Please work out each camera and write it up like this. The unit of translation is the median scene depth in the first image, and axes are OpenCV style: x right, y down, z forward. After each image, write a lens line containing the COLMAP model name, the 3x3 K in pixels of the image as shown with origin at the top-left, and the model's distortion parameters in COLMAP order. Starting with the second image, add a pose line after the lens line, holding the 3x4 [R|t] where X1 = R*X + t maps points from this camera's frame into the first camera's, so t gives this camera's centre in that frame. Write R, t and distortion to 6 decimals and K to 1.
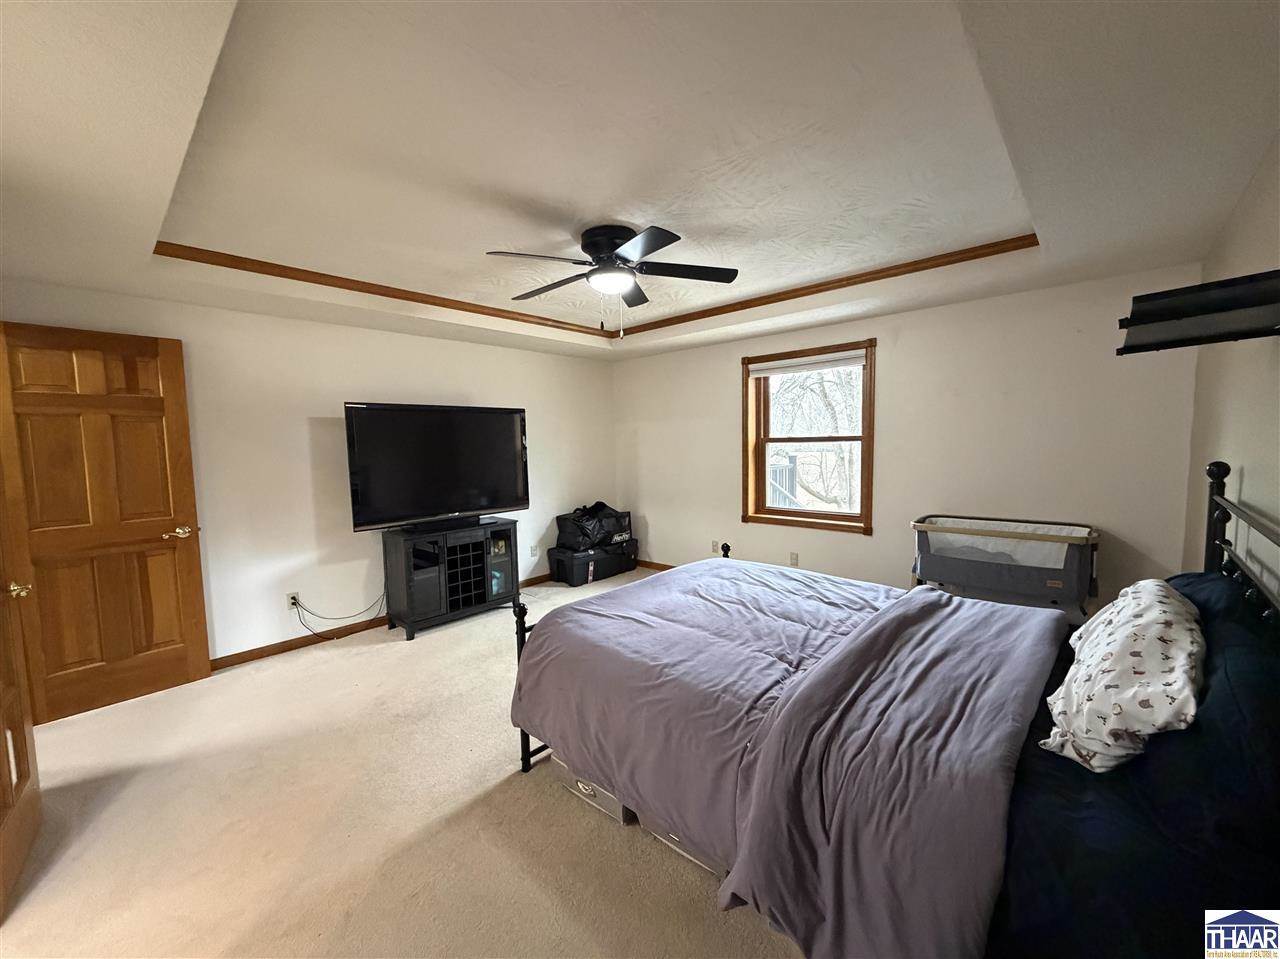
lens RADIAL K [[511.2, 0, 637.1], [0, 511.2, 479.6], [0, 0, 1]] dist [0.000851, -0.000031]
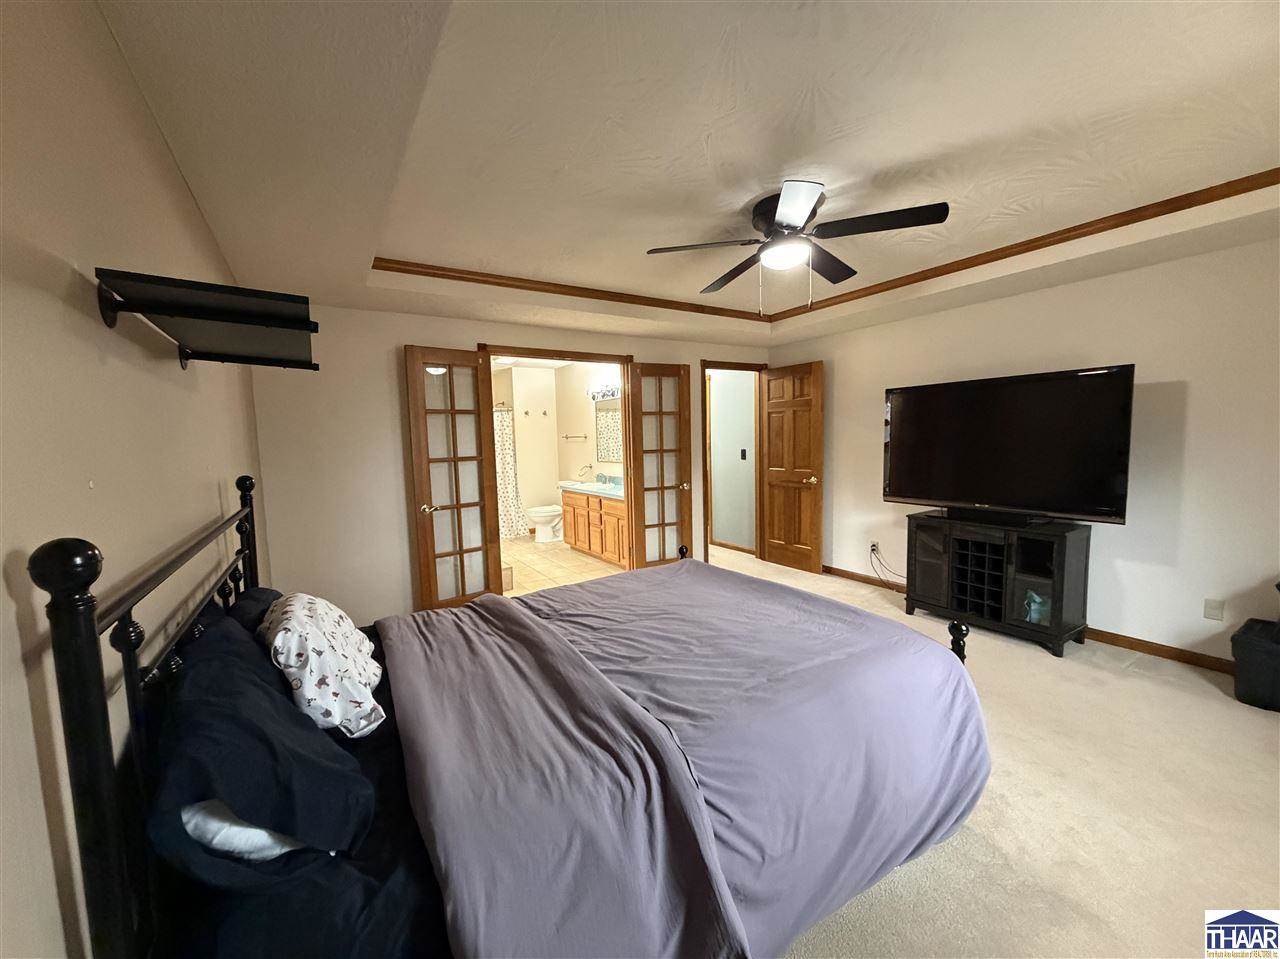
lens RADIAL K [[511.2, 0, 638.2], [0, 511.2, 484.8], [0, 0, 1]] dist [0.000851, -0.000031]
pose [[-0.263630, 0.119169, -0.957235, 0.832852], [-0.040470, 0.990100, 0.134406, -0.080403], [0.963774, 0.074173, -0.256197, 0.891300]]
